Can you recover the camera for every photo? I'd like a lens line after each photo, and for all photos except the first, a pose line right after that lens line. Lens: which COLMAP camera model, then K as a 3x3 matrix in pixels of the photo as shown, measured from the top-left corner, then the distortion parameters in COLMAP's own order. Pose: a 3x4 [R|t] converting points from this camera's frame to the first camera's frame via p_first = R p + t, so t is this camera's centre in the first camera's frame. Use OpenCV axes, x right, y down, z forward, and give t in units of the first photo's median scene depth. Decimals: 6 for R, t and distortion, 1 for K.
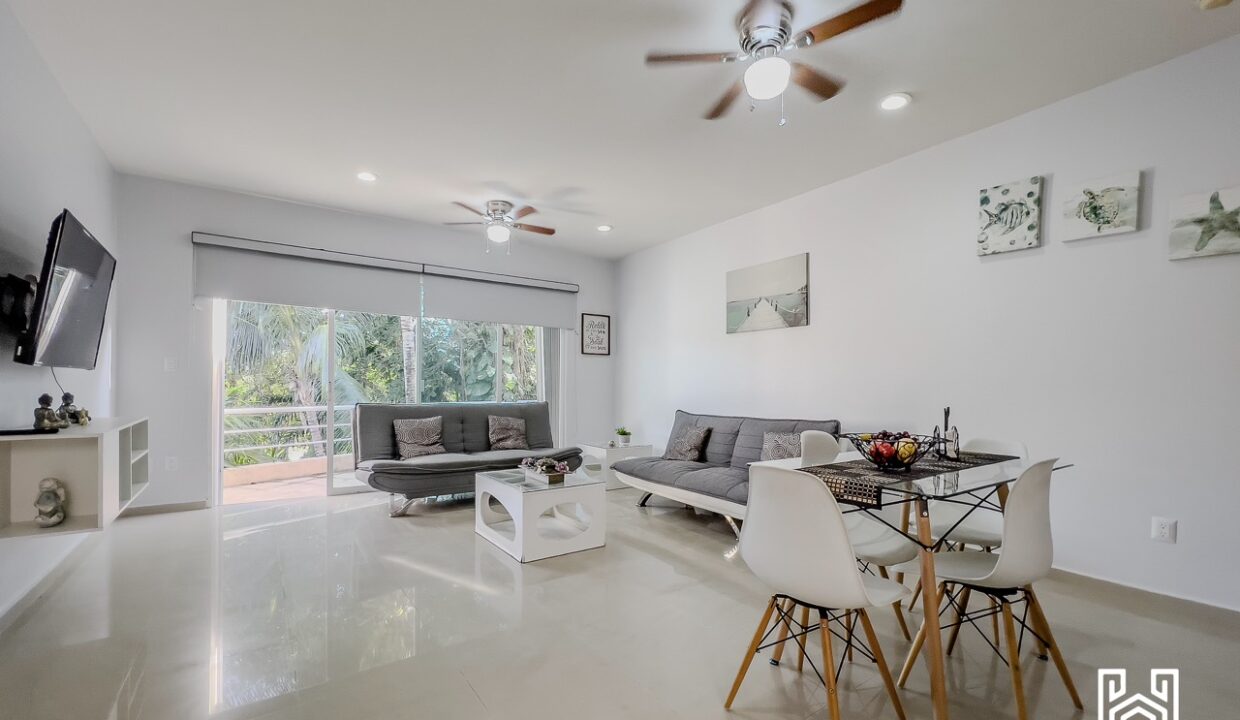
lens RADIAL K [[510.6, 0, 633.4], [0, 510.6, 389.7], [0, 0, 1]] dist [-0.000878, 0.000083]
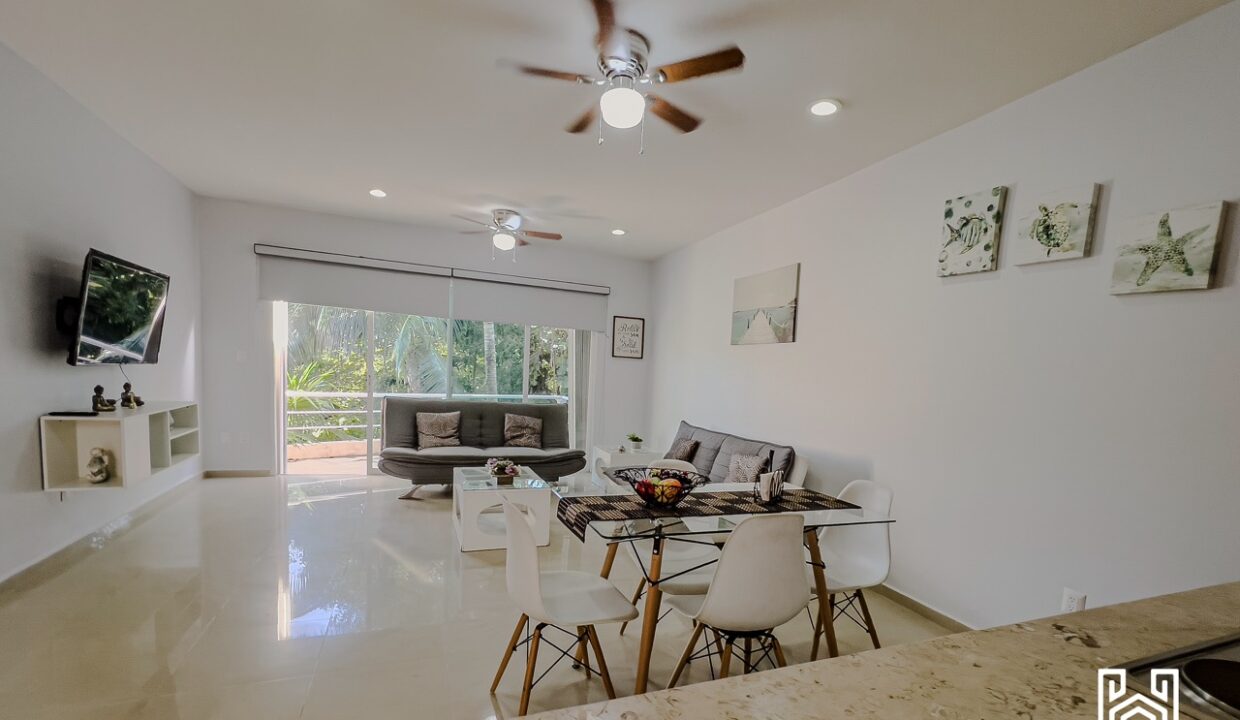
lens RADIAL K [[539.8, 0, 644.9], [0, 539.8, 423.9], [0, 0, 1]] dist [0.001707, 0.000391]
pose [[0.971280, 0.070643, -0.227211, 0.320649], [-0.052778, 0.995086, 0.083770, -0.047177], [0.232012, -0.069373, 0.970236, -0.033521]]
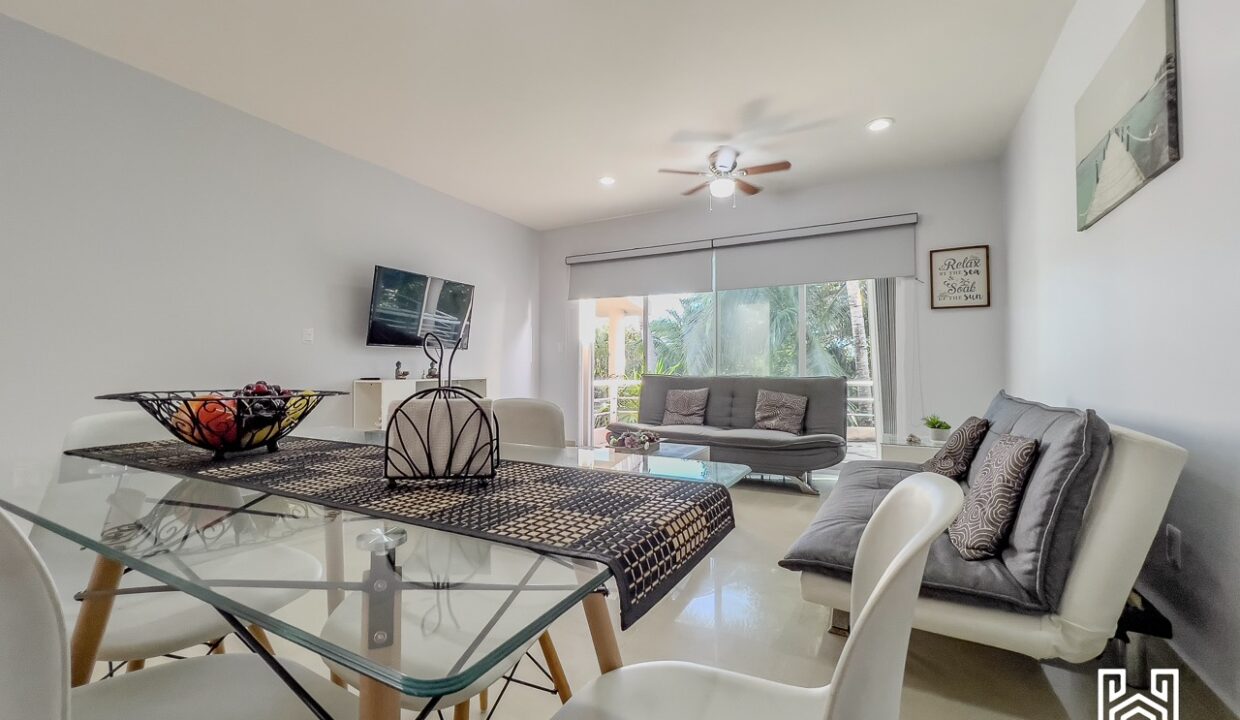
lens RADIAL K [[501.1, 0, 620.0], [0, 501.1, 360.0], [0, 0, 1]] dist [-0.001920, -0.000191]
pose [[0.443262, -0.023308, -0.896089, 0.494458], [-0.002803, 0.999621, -0.027388, 0.029270], [0.896388, 0.014652, 0.443028, 0.494840]]
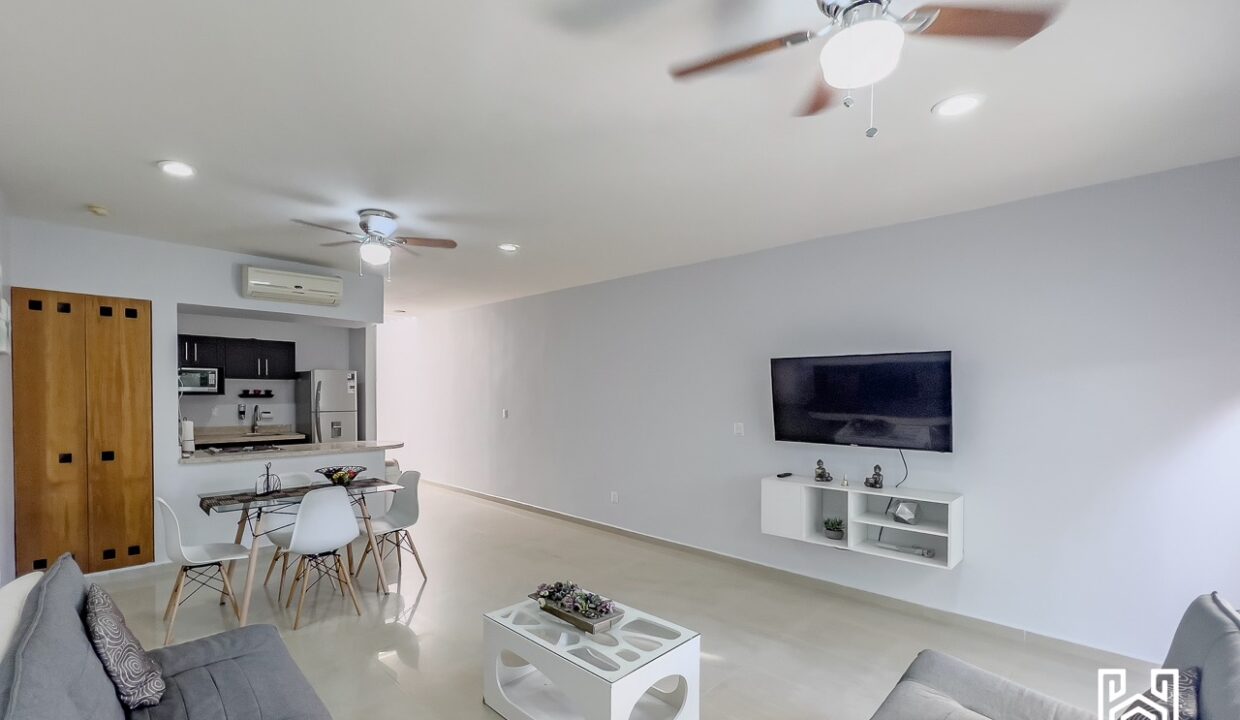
lens RADIAL K [[544.4, 0, 545.9], [0, 544.4, 402.8], [0, 0, 1]] dist [-0.001644, 0.000074]
pose [[-0.995214, -0.015672, -0.096457, -0.059500], [-0.018909, 0.999285, 0.032735, -0.123079], [0.095875, 0.034402, -0.994799, 1.479735]]
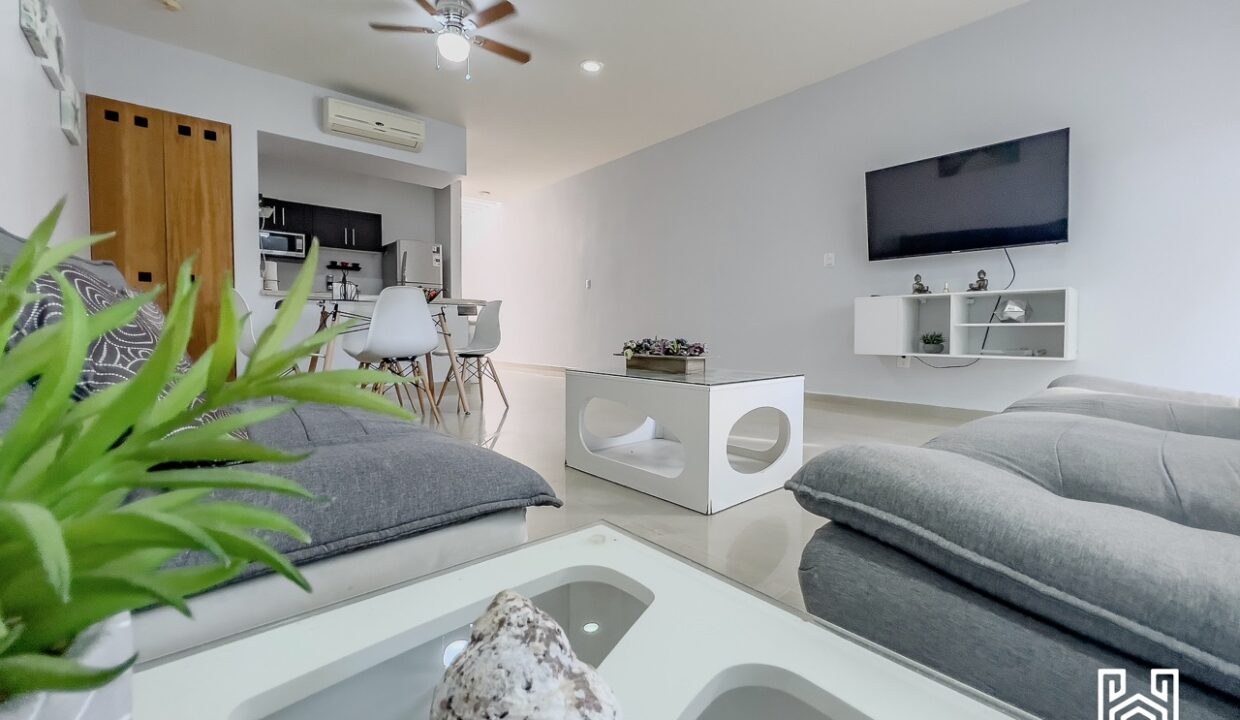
lens RADIAL K [[514.8, 0, 614.0], [0, 514.8, 351.7], [0, 0, 1]] dist [-0.000377, -0.000305]
pose [[-0.997207, -0.015333, -0.073096, -0.063349], [-0.018711, 0.998778, 0.045752, 0.107471], [0.072305, 0.046992, -0.996275, 1.404184]]
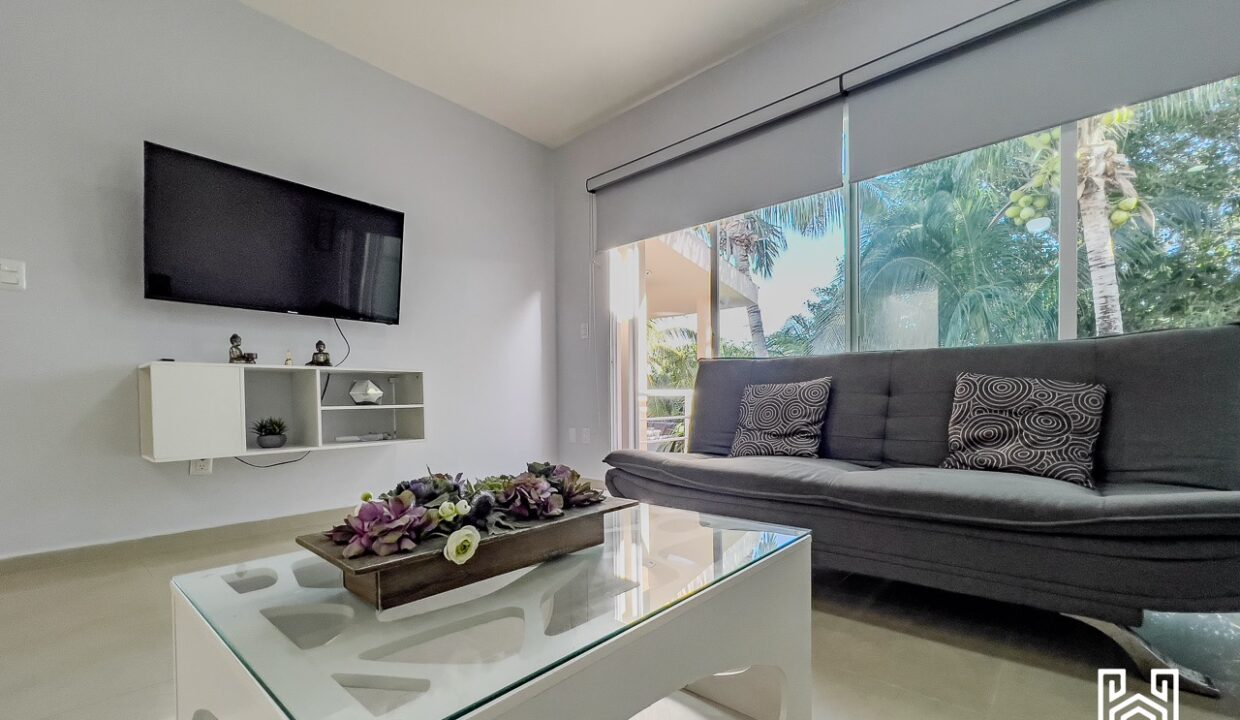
lens RADIAL K [[514.2, 0, 624.4], [0, 514.2, 411.1], [0, 0, 1]] dist [-0.013814, -0.000066]
pose [[0.221149, 0.006007, -0.975222, 0.030745], [0.004439, 0.999964, 0.007166, 0.092604], [0.975230, -0.005913, 0.221114, 0.855500]]
